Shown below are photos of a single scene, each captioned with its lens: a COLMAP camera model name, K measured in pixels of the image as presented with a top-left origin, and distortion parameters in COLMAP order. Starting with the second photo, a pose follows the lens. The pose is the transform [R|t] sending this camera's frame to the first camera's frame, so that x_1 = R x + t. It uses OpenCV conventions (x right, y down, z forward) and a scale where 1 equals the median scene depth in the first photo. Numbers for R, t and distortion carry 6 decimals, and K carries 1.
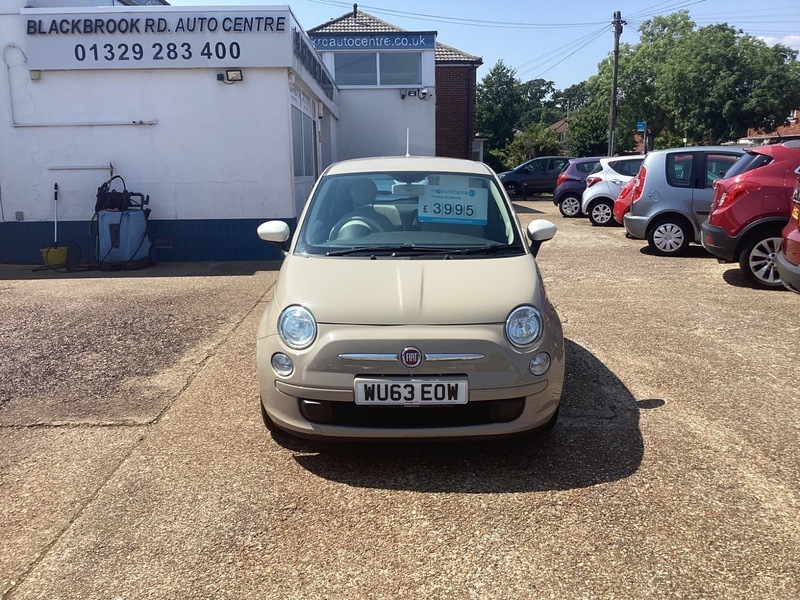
lens RADIAL K [[721.5, 0, 404.4], [0, 721.5, 303.7], [0, 0, 1]] dist [0.053718, -0.113068]
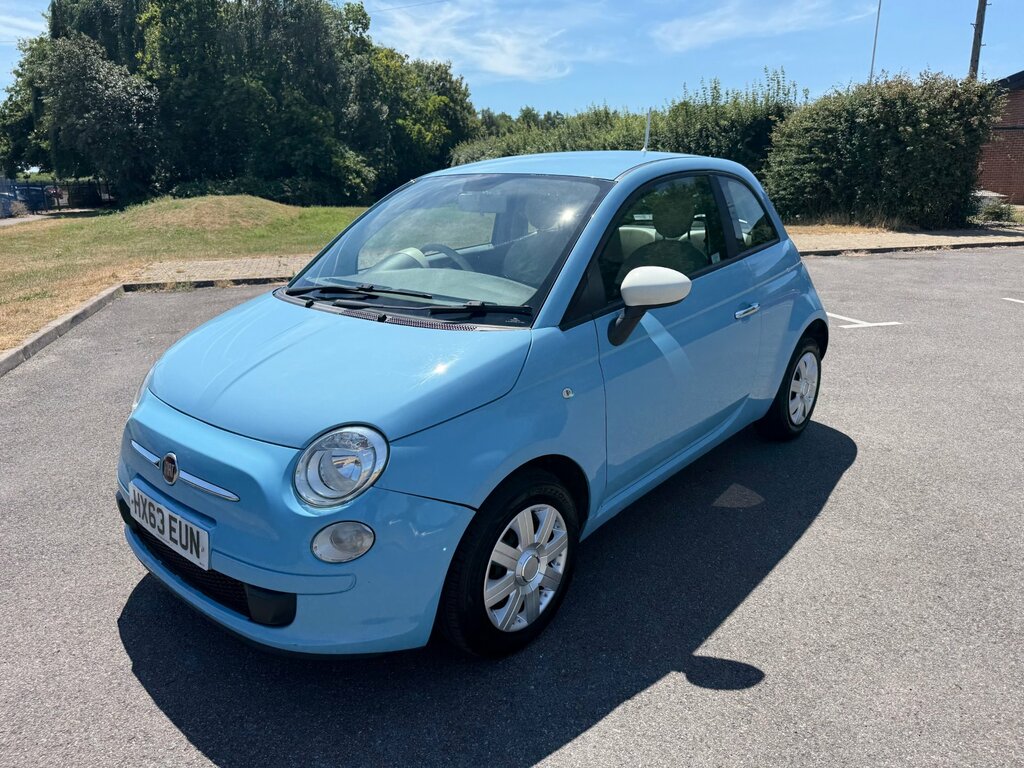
lens RADIAL K [[723.1, 0, 508.7], [0, 723.1, 382.5], [0, 0, 1]] dist [0.027495, -0.042307]
pose [[0.755408, 0.180546, -0.629890, 0.421806], [-0.129141, 0.983458, 0.127015, -0.079968], [0.642403, -0.014603, 0.766228, 0.488195]]
